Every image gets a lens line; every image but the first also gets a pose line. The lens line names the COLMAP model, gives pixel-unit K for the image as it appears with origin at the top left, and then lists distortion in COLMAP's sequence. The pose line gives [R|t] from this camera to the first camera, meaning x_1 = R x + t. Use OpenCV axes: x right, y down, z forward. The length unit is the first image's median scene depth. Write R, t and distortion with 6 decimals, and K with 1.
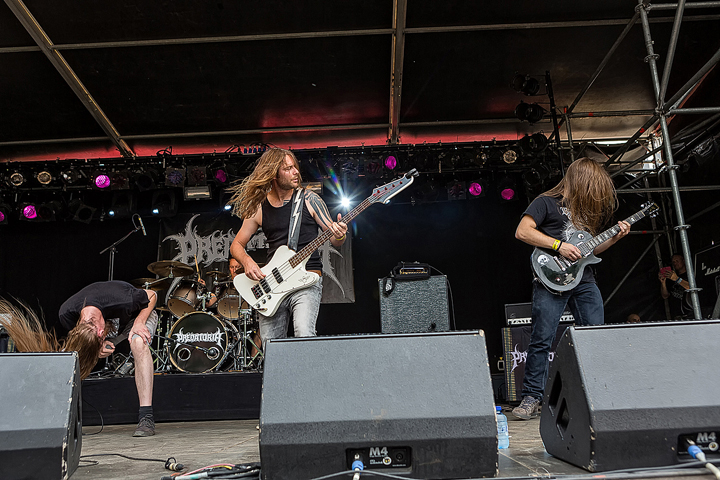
lens RADIAL K [[583.9, 0, 361.5], [0, 583.9, 239.2], [0, 0, 1]] dist [-0.002807, 0.006704]
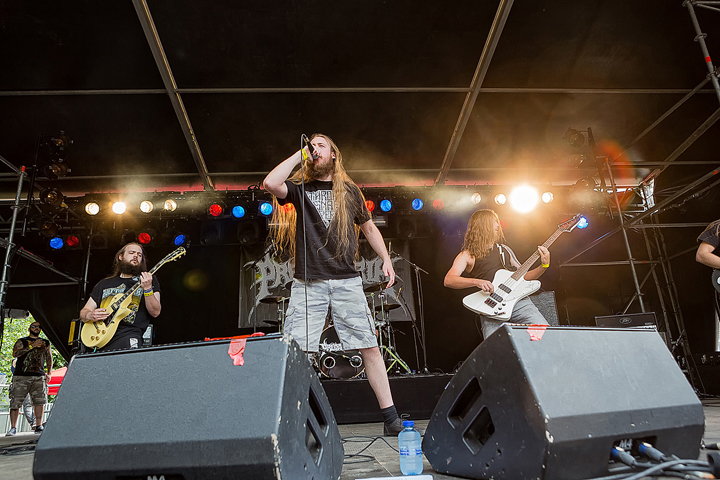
lens RADIAL K [[485.1, 0, 360.0], [0, 485.1, 240.0], [0, 0, 1]] dist [-0.008443, 0.000732]
pose [[0.995310, 0.014510, 0.095639, -0.291469], [-0.007367, 0.997185, -0.074620, 0.030116], [-0.096452, 0.073566, 0.992615, 0.063237]]
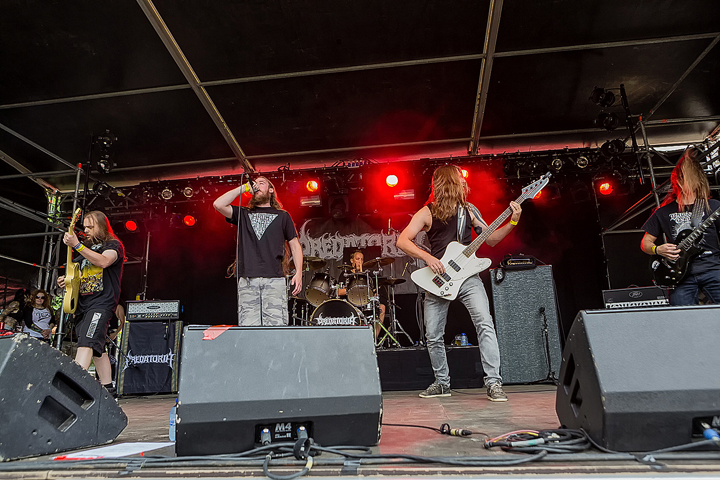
lens RADIAL K [[486.4, 0, 363.4], [0, 486.4, 239.9], [0, 0, 1]] dist [-0.020396, 0.012959]
pose [[0.995687, -0.019364, -0.090734, -0.114926], [0.018833, 0.999800, -0.006714, 0.010945], [0.090845, 0.004976, 0.995853, 0.026929]]
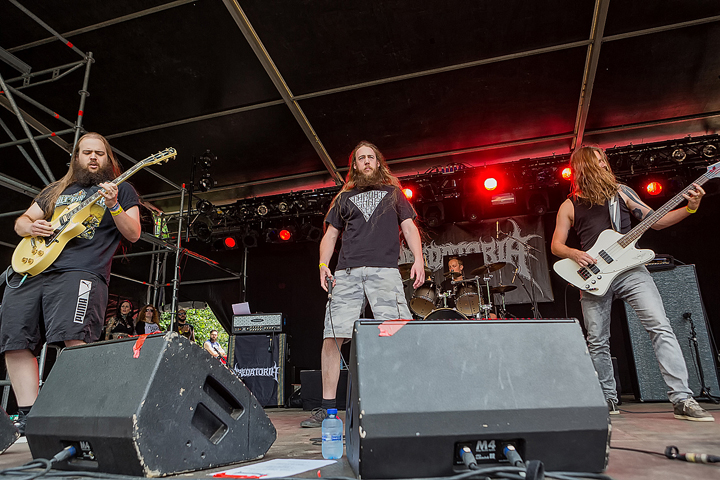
lens RADIAL K [[486.4, 0, 363.4], [0, 486.4, 239.9], [0, 0, 1]] dist [-0.020396, 0.012959]
pose [[0.966997, -0.060281, -0.247554, -0.167327], [0.050554, 0.997686, -0.045467, 0.025685], [0.249722, 0.031451, 0.967807, 0.061417]]
